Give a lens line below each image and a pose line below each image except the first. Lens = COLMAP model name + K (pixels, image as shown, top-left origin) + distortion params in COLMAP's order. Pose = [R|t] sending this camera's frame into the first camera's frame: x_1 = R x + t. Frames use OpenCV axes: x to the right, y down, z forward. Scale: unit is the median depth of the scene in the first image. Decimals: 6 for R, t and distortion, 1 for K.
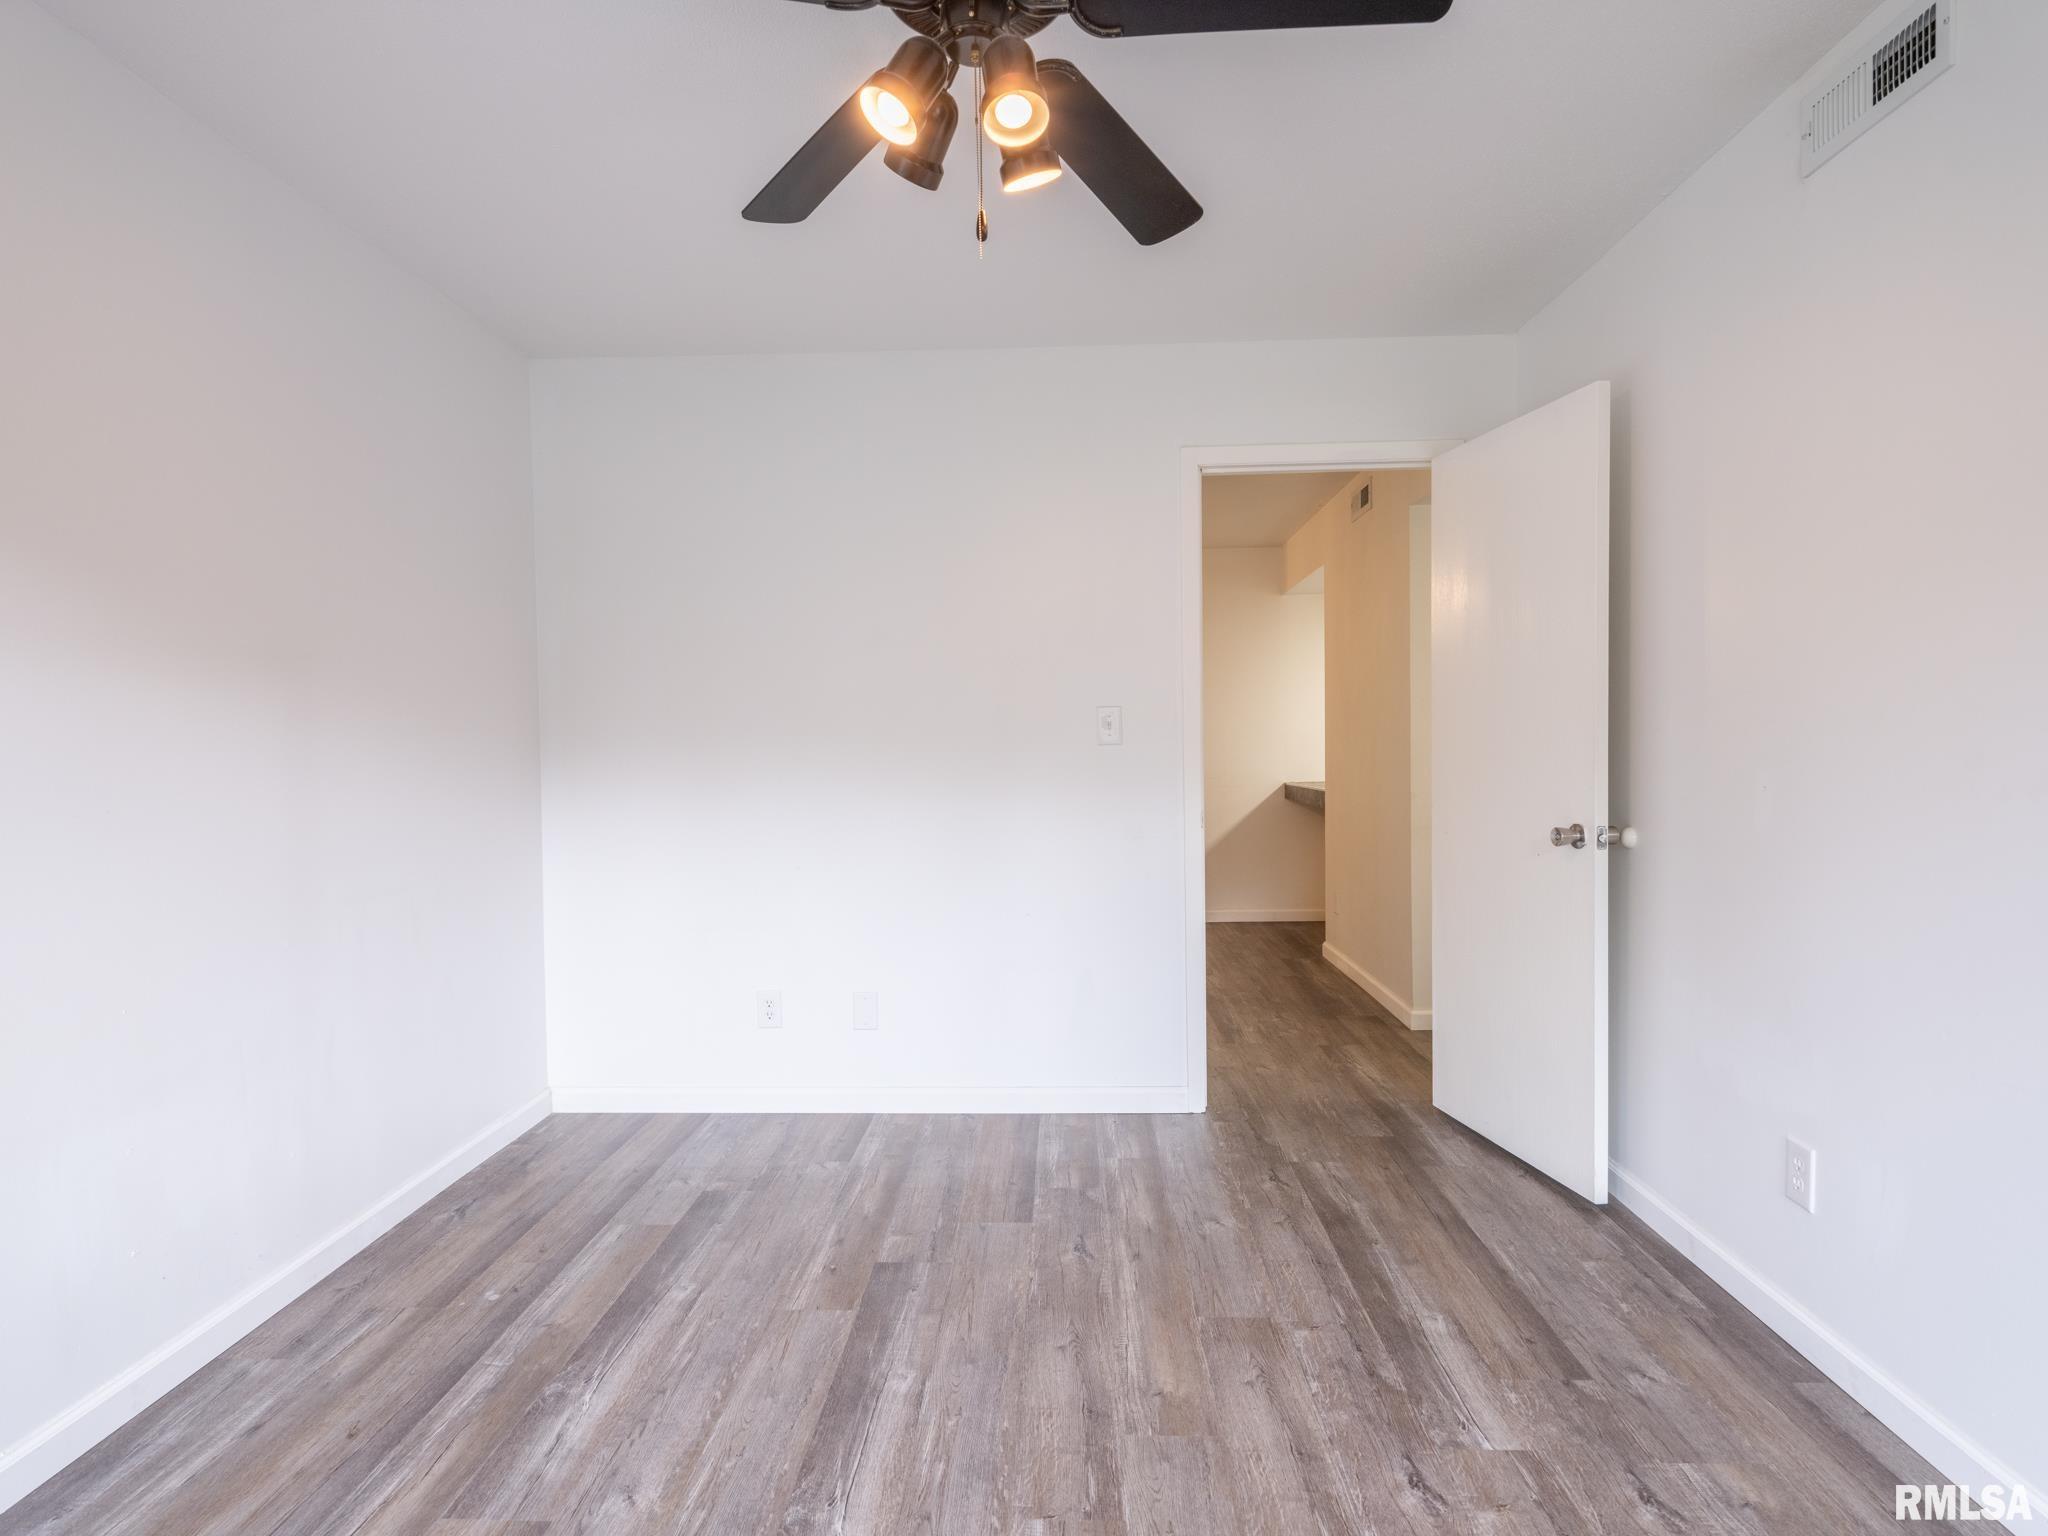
lens RADIAL K [[1104.3, 0, 1022.3], [0, 1104.3, 772.9], [0, 0, 1]] dist [0.007427, -0.004190]
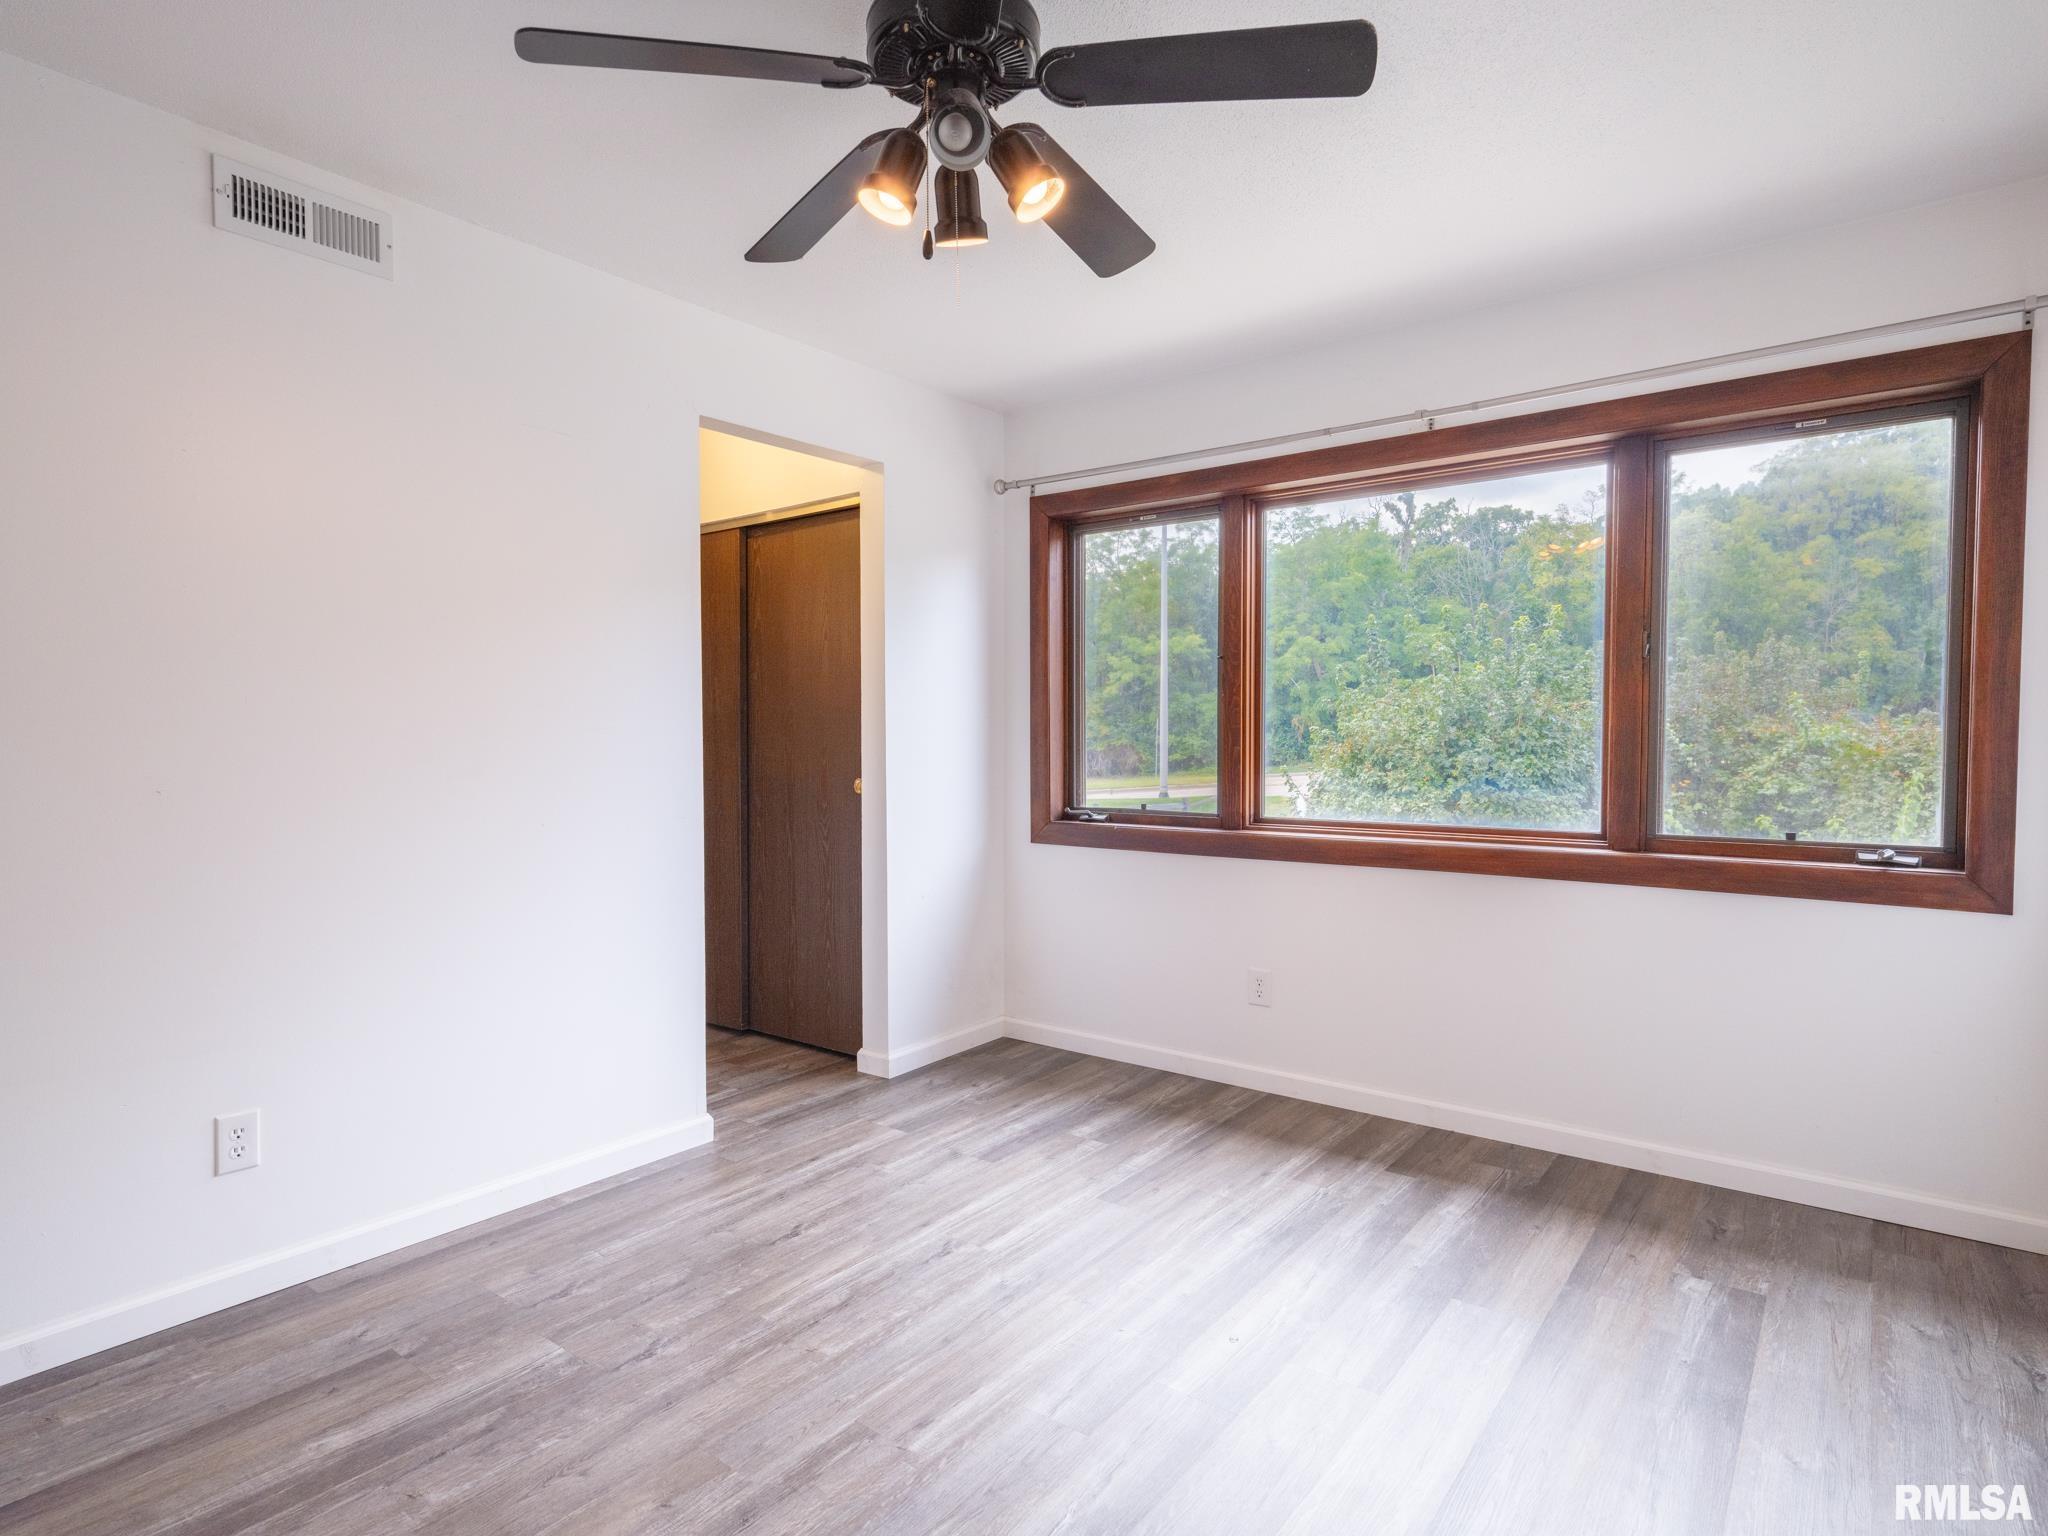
lens RADIAL K [[1104.3, 0, 1022.3], [0, 1104.3, 772.9], [0, 0, 1]] dist [0.007427, -0.004190]
pose [[-0.818399, -0.005612, 0.574623, -0.465898], [0.028057, 0.998369, 0.049711, -0.029212], [-0.573965, 0.056806, -0.816907, 1.192803]]
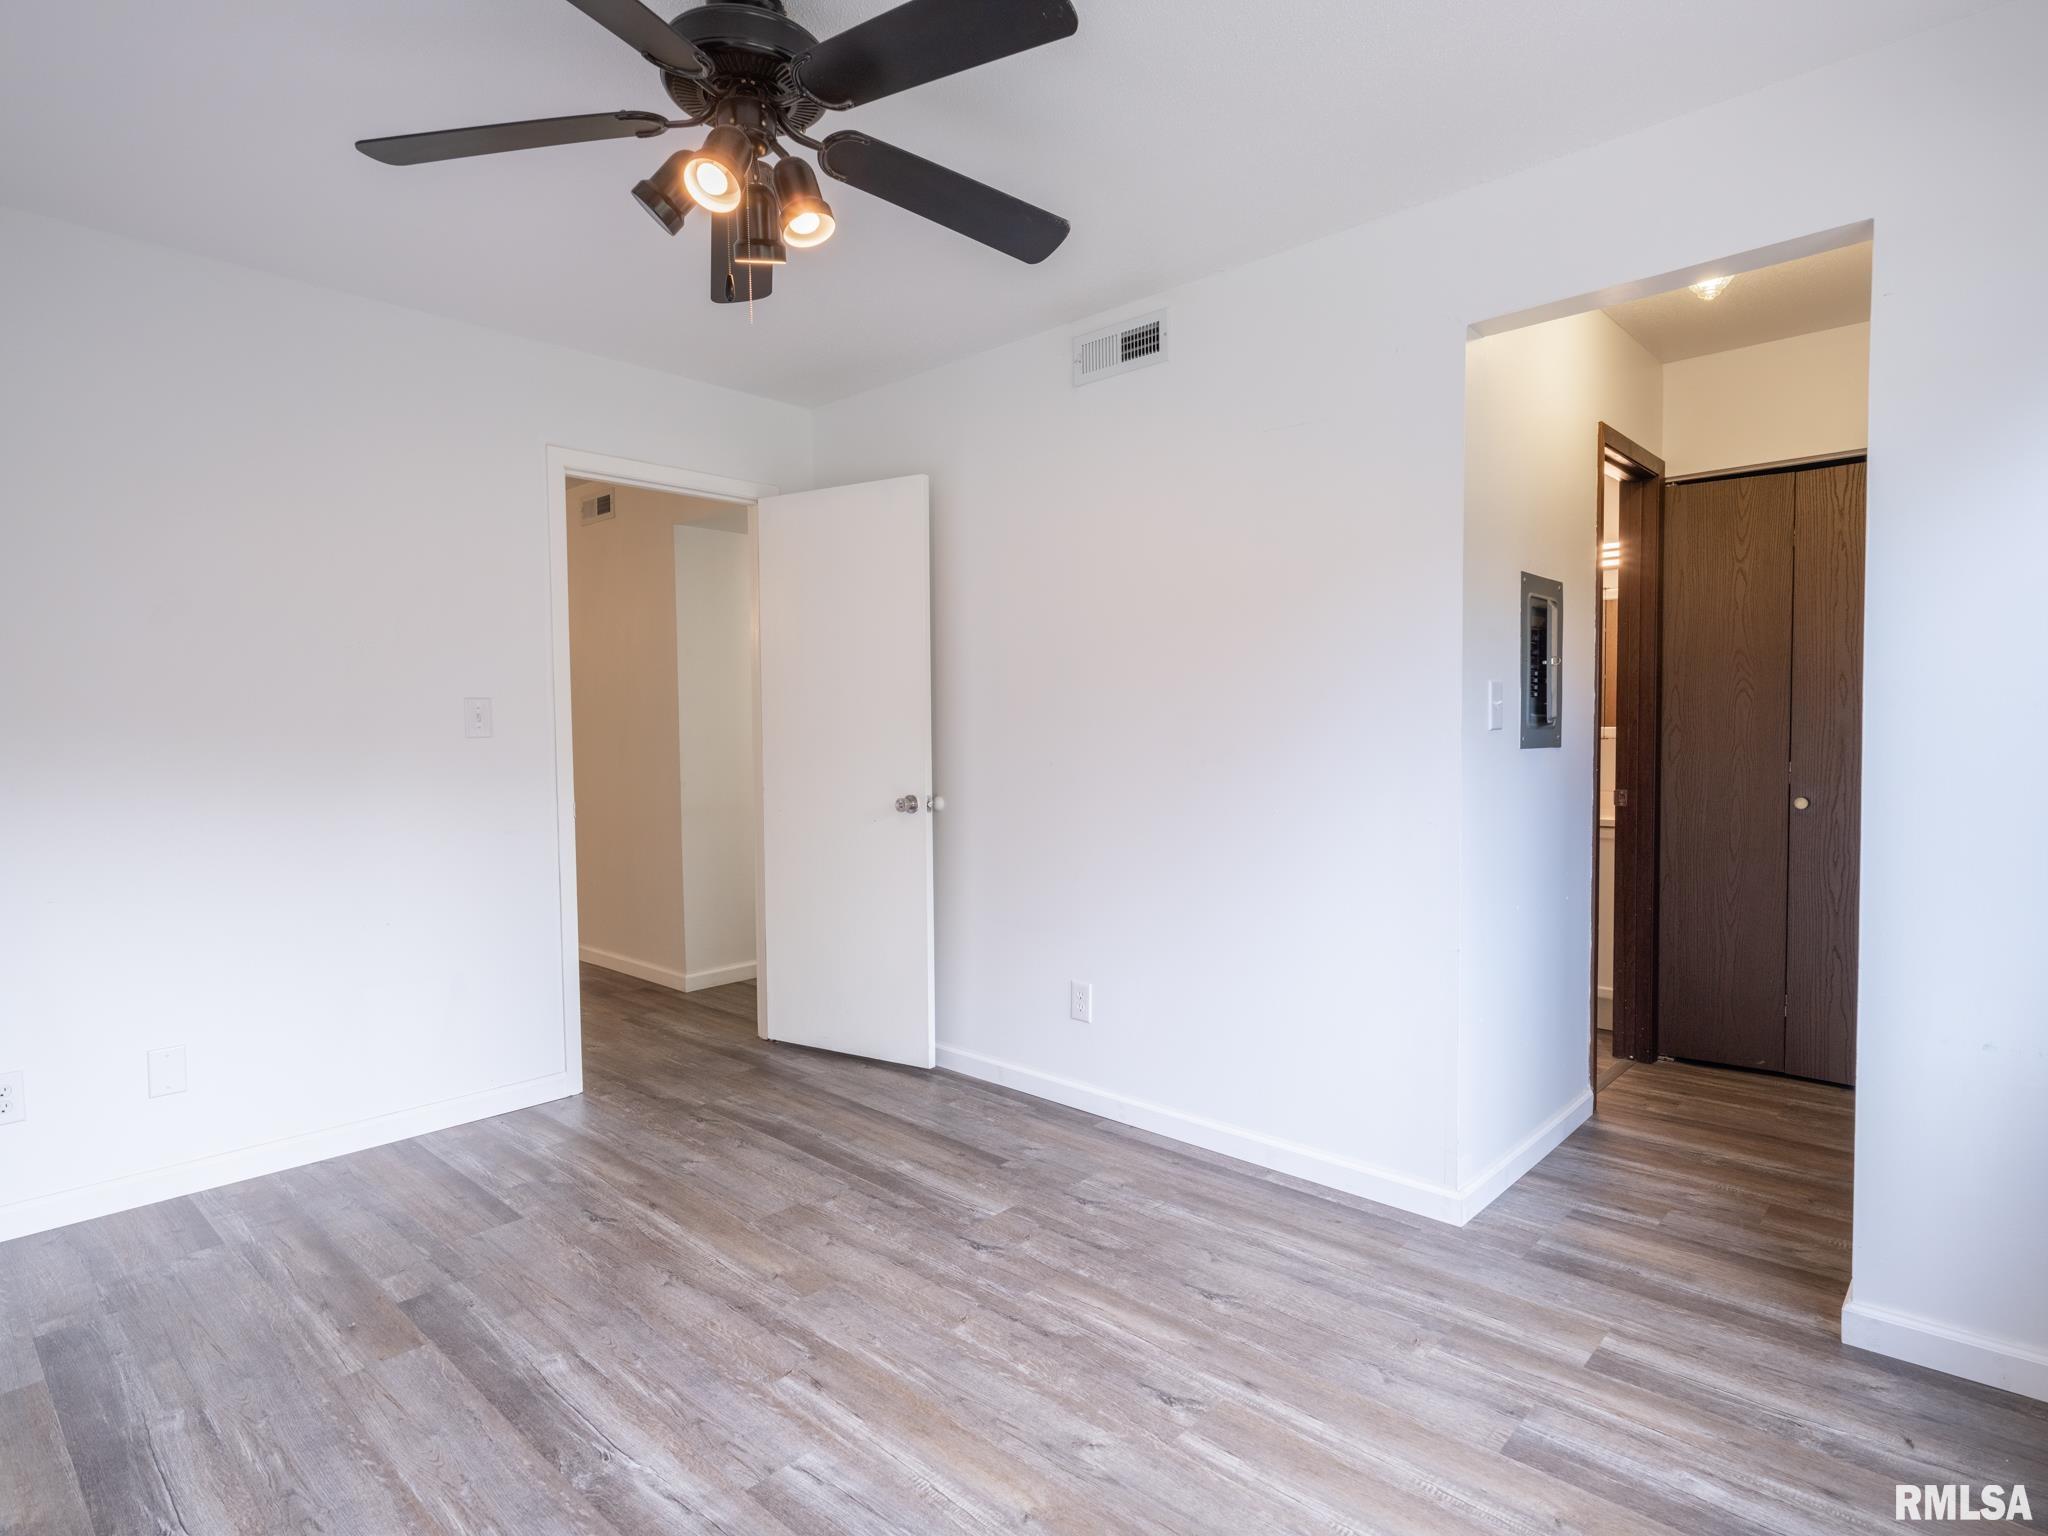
lens RADIAL K [[1104.3, 0, 1022.3], [0, 1104.3, 772.9], [0, 0, 1]] dist [0.007427, -0.004190]
pose [[0.652152, -0.025340, 0.757665, -0.473874], [0.023663, 0.999635, 0.013064, 0.004628], [-0.757719, 0.009409, 0.652513, 0.007296]]
